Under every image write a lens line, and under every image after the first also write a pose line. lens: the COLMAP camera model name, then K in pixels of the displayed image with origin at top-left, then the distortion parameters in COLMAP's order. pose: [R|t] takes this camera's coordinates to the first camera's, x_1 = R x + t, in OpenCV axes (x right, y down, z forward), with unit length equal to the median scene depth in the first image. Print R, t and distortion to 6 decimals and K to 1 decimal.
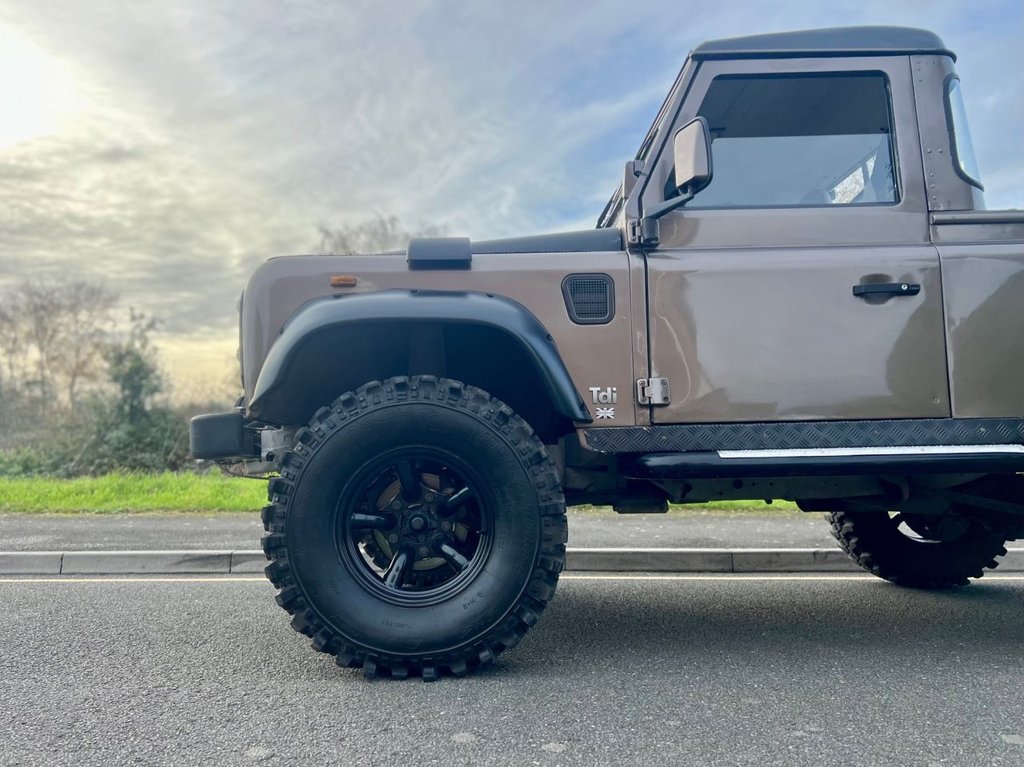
lens RADIAL K [[1132.2, 0, 515.2], [0, 1132.2, 400.9], [0, 0, 1]] dist [0.122677, -0.213484]
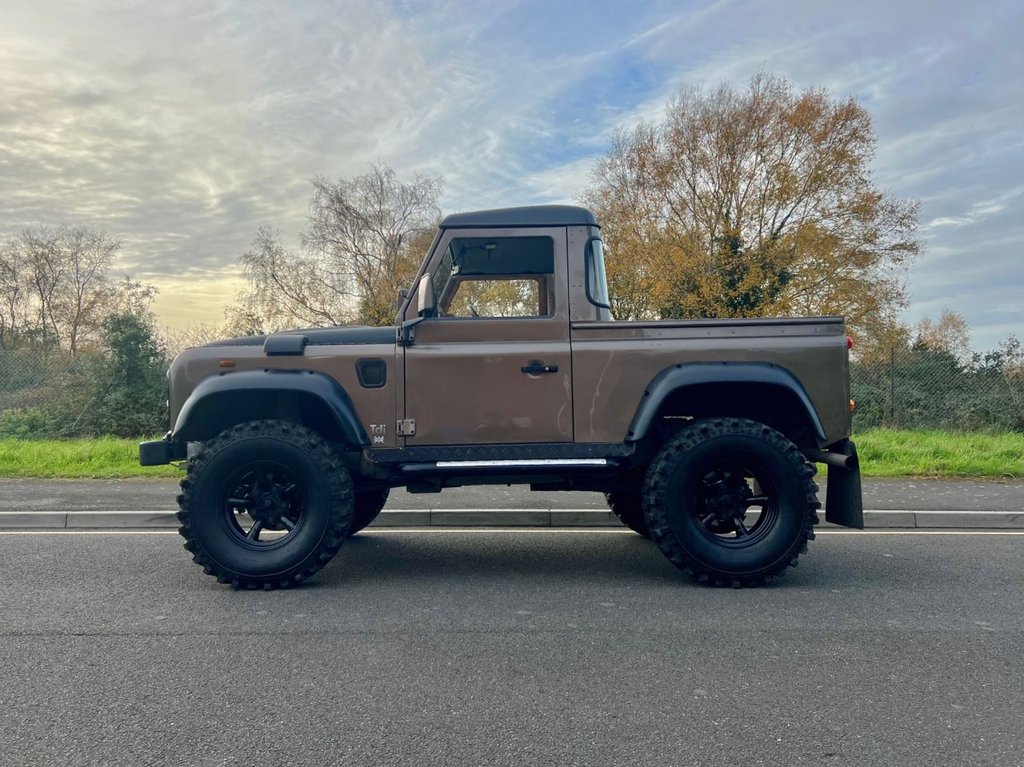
lens RADIAL K [[1132.2, 0, 515.2], [0, 1132.2, 400.9], [0, 0, 1]] dist [0.122677, -0.213484]
pose [[0.999997, 0.001641, -0.001904, 0.244295], [-0.001554, 0.998989, 0.044920, -0.106790], [0.001976, -0.044917, 0.998989, -0.615748]]
